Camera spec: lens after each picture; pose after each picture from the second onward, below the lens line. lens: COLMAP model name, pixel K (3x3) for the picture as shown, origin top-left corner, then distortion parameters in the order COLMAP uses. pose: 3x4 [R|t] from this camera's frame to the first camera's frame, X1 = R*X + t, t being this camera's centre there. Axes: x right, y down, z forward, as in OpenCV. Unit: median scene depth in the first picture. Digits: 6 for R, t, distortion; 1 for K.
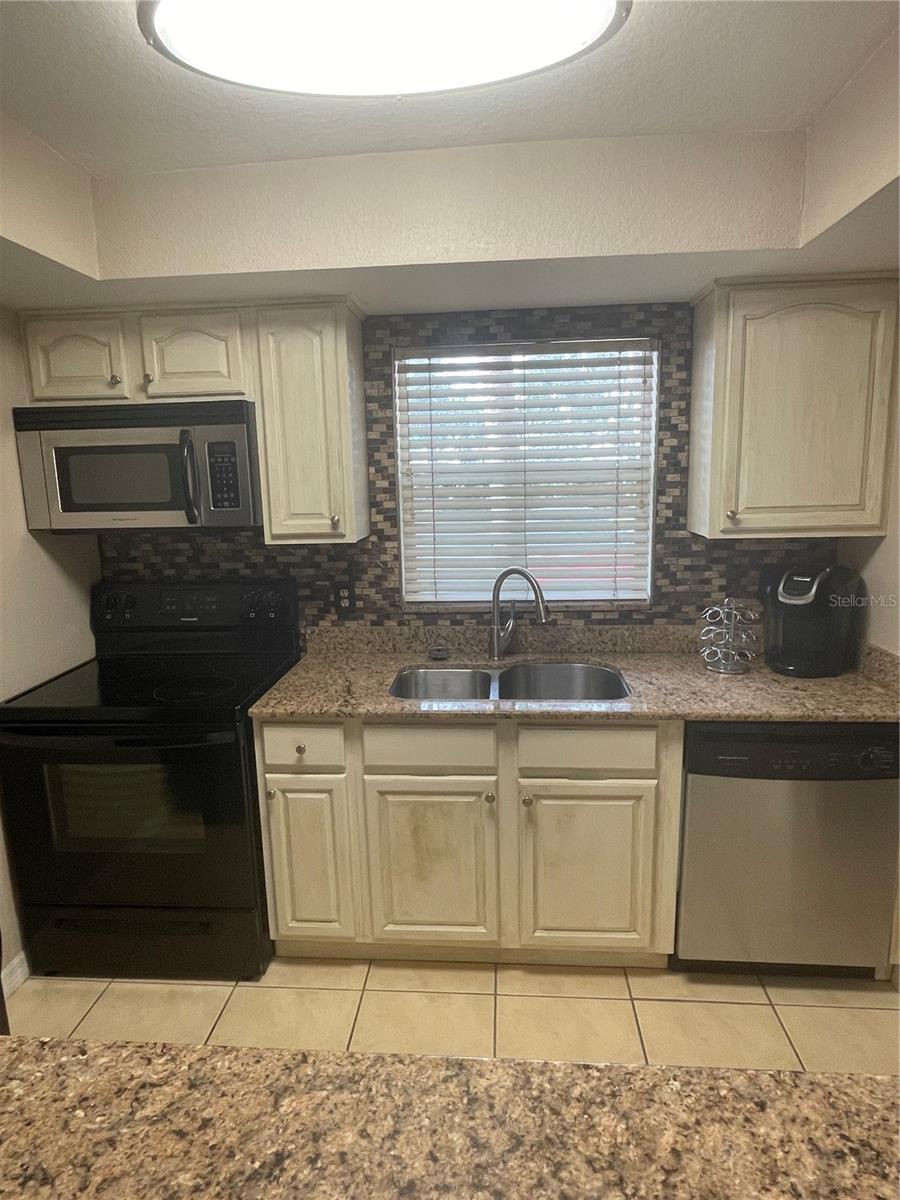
lens RADIAL K [[686.8, 0, 450.0], [0, 686.8, 600.0], [0, 0, 1]] dist [0.001236, 0.000011]
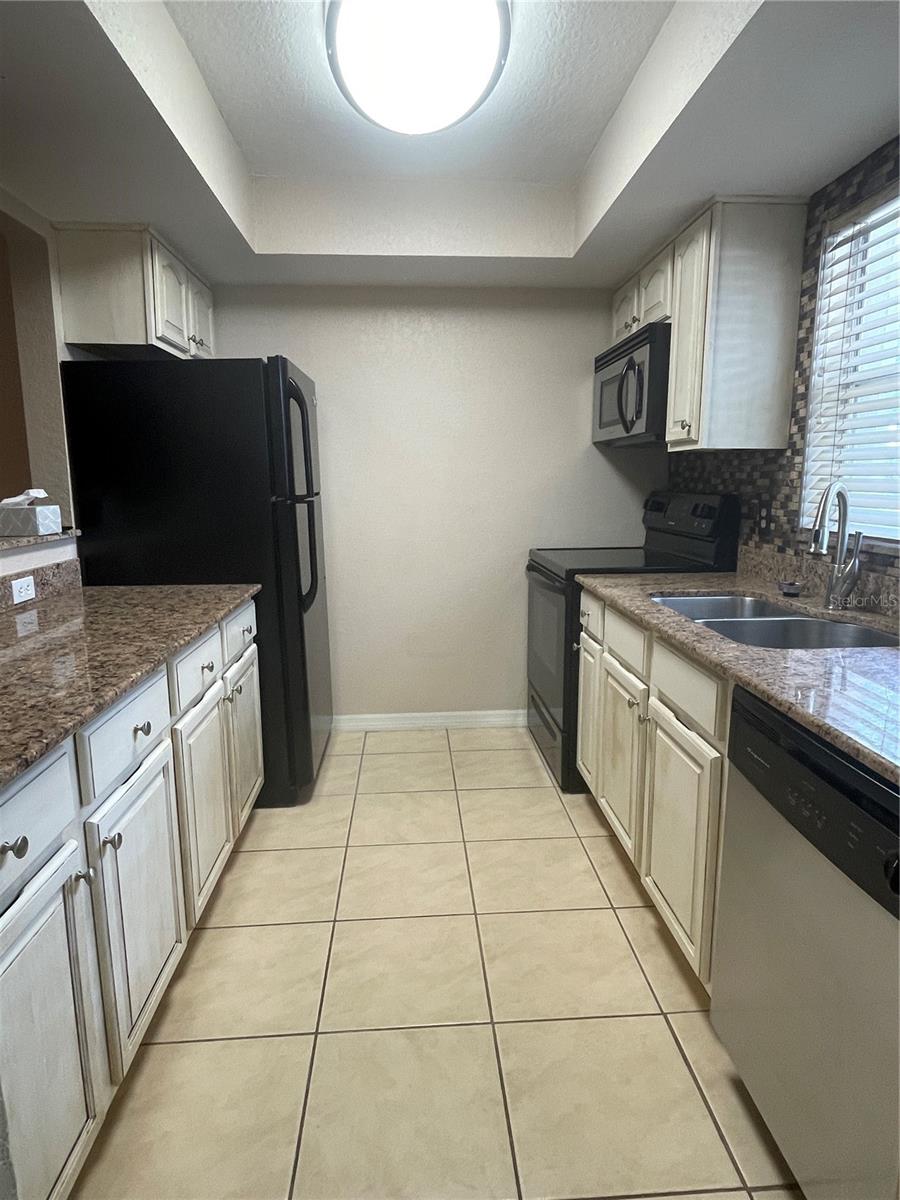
lens RADIAL K [[686.8, 0, 450.0], [0, 686.8, 600.0], [0, 0, 1]] dist [0.001236, 0.000011]
pose [[0.139658, 0.200771, -0.969632, 0.749560], [-0.182399, 0.967688, 0.174097, 0.020923], [0.973255, 0.152546, 0.171766, 0.456494]]
